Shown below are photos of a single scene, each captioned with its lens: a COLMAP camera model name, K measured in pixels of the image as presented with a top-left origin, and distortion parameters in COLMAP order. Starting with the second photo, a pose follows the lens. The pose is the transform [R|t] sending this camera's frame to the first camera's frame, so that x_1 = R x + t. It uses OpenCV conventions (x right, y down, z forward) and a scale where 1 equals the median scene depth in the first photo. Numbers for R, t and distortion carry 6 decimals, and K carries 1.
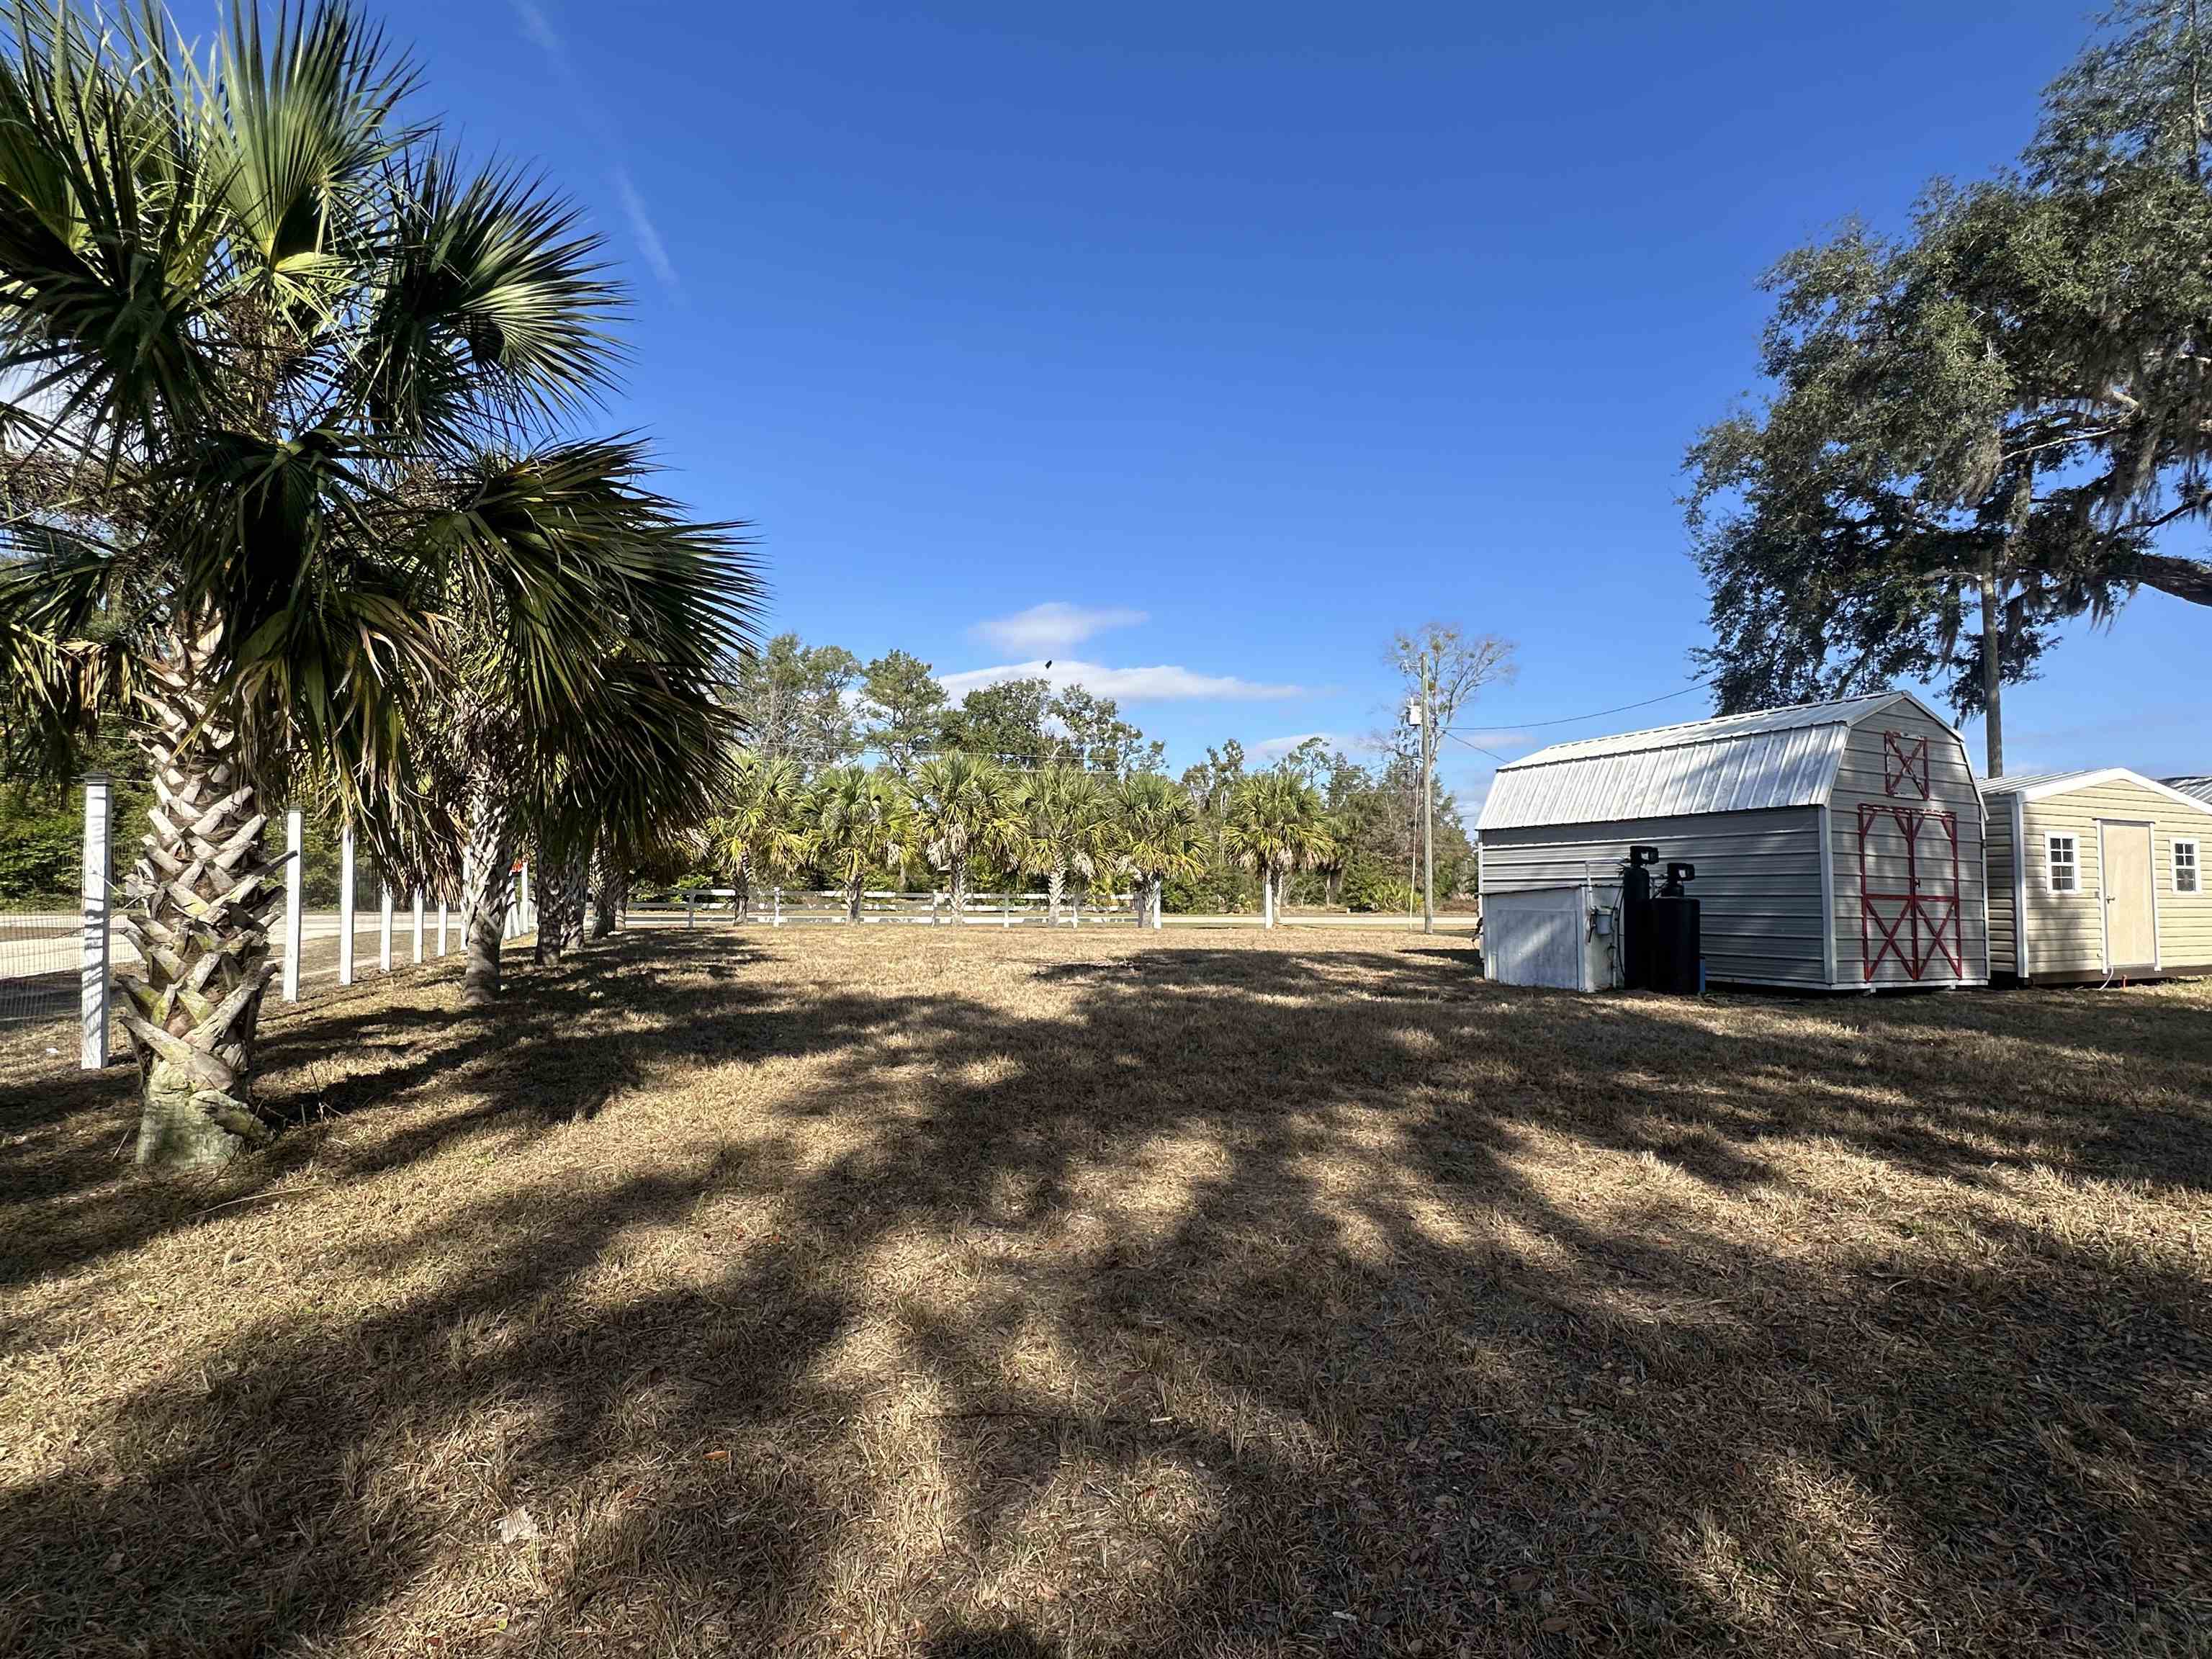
lens RADIAL K [[1030.3, 0, 1106.0], [0, 1030.3, 829.5], [0, 0, 1]] dist [0.000773, -0.000390]
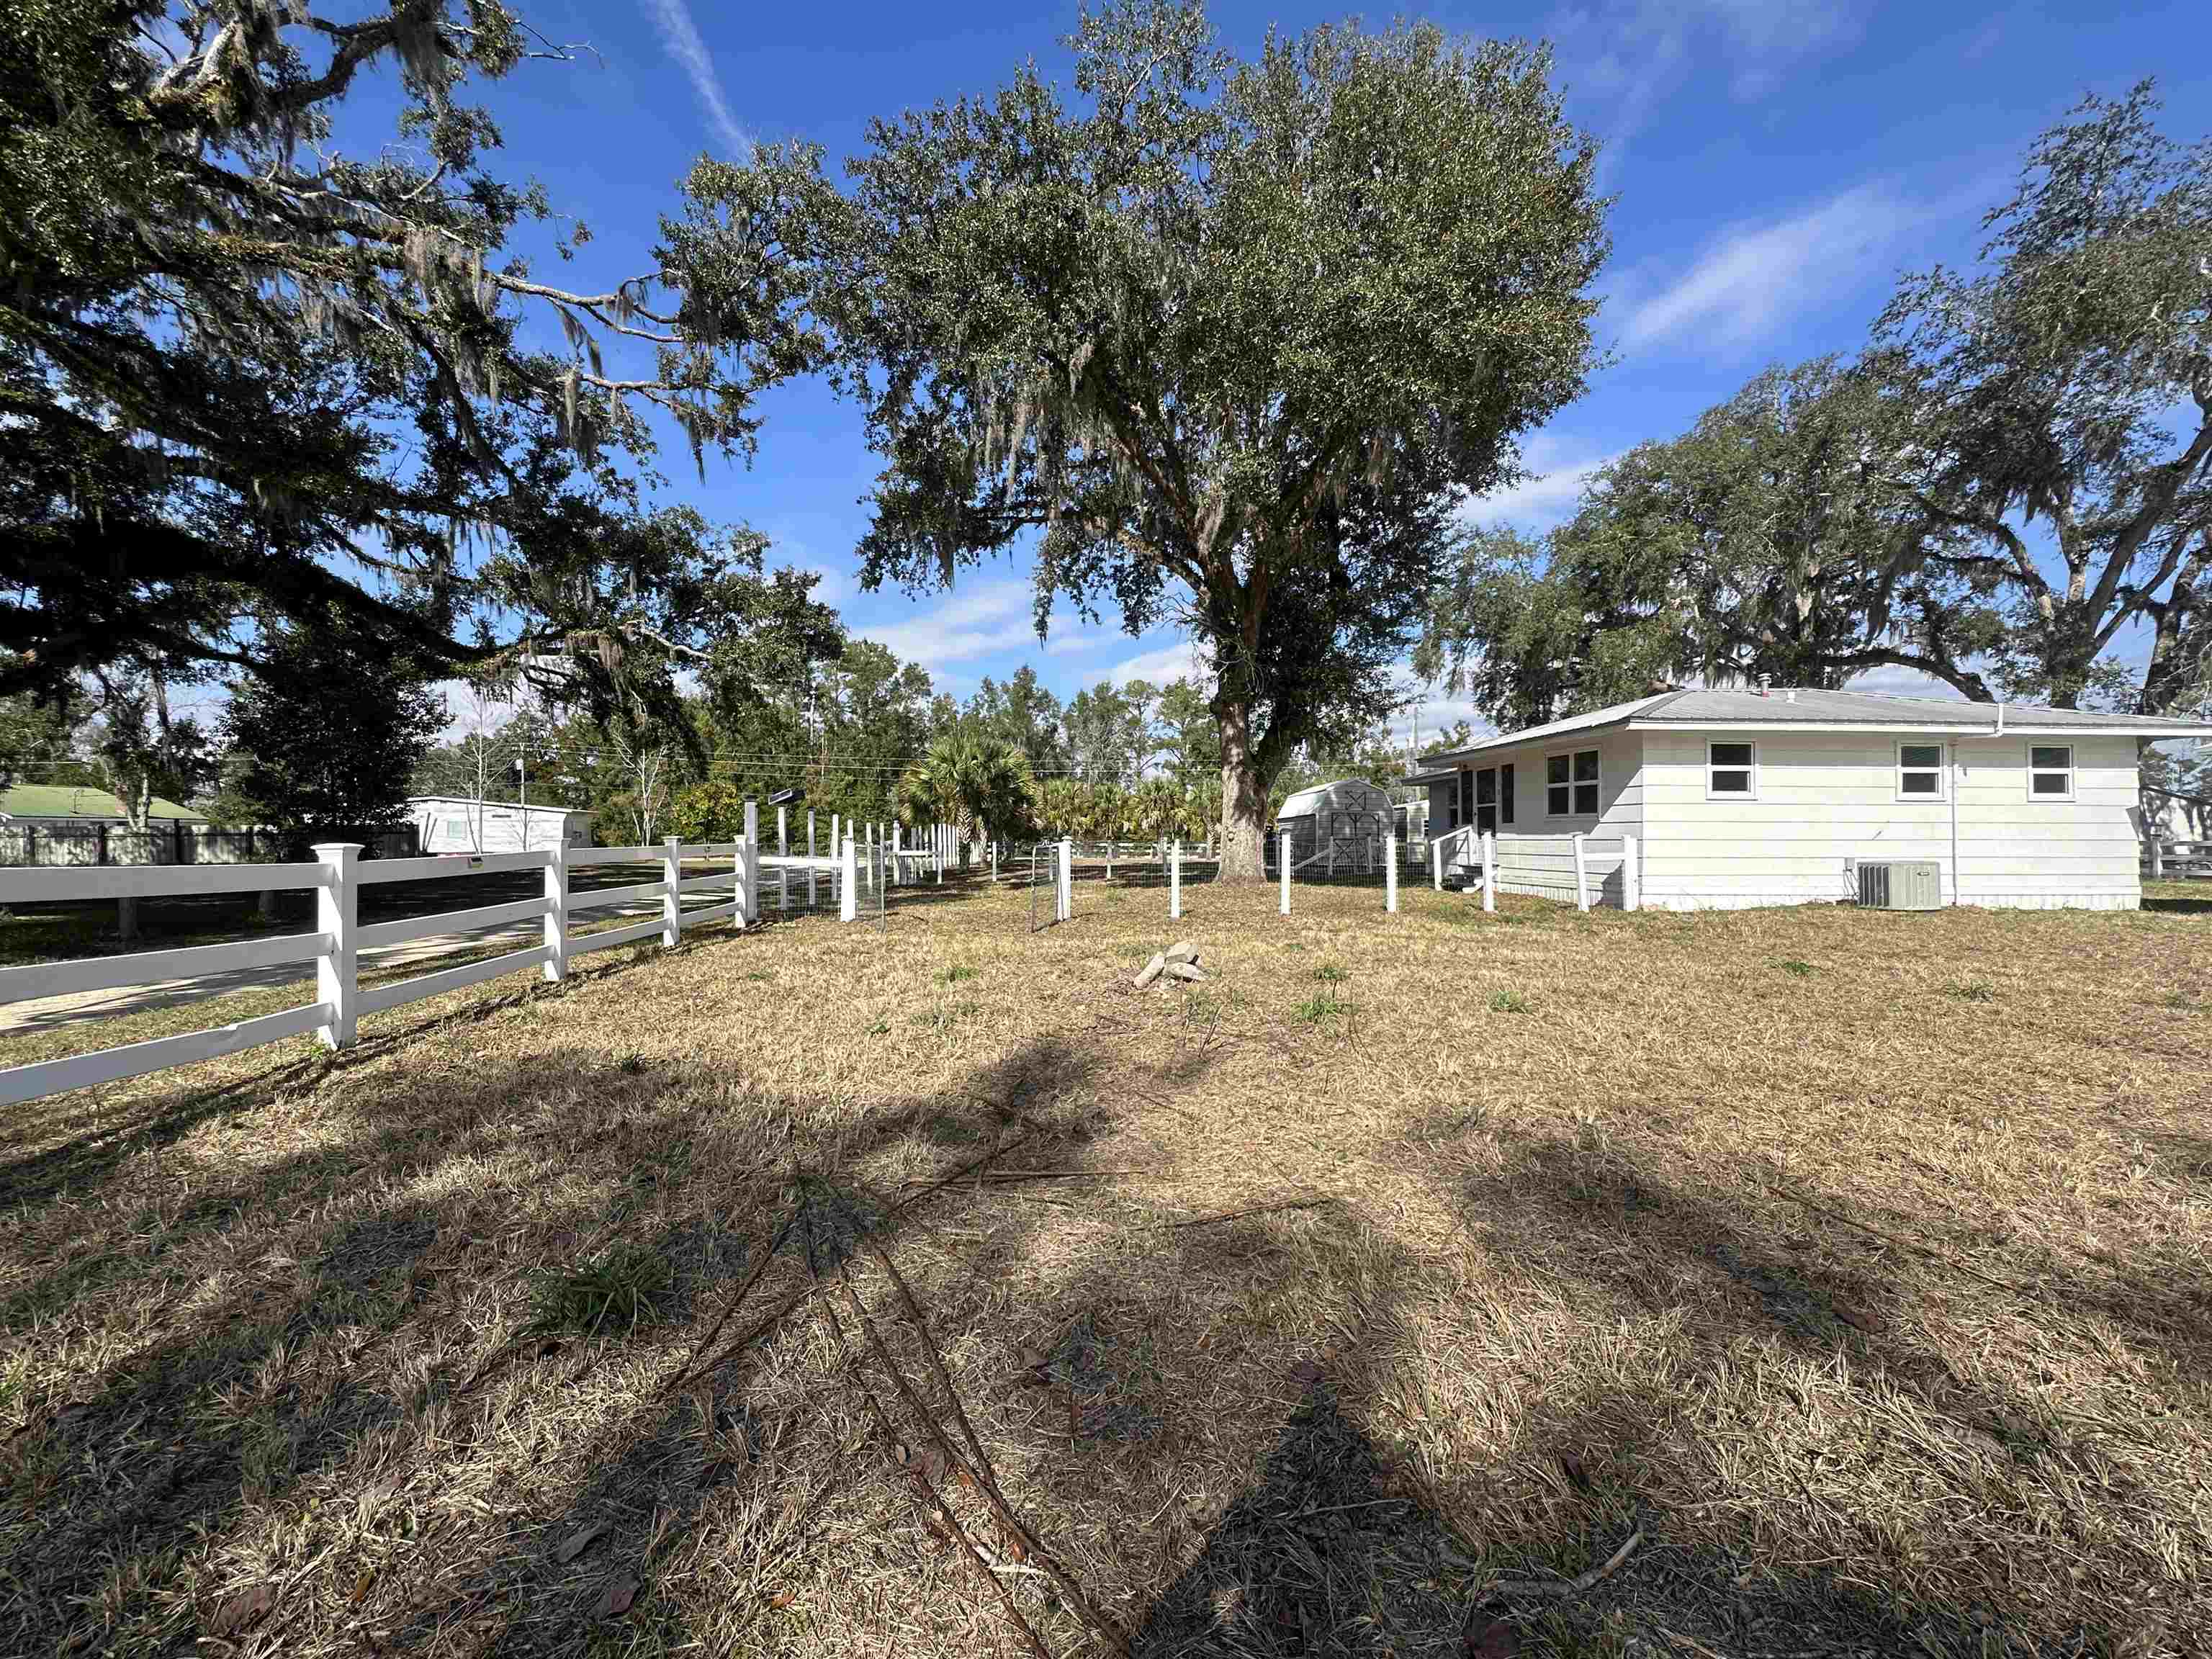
lens RADIAL K [[910.0, 0, 1106.0], [0, 910.0, 829.5], [0, 0, 1]] dist [-0.002818, 0.000093]
pose [[0.944036, -0.018555, -0.329320, 0.371692], [0.032348, 0.998812, 0.036453, -0.039846], [0.328252, -0.045066, 0.943515, -0.811488]]
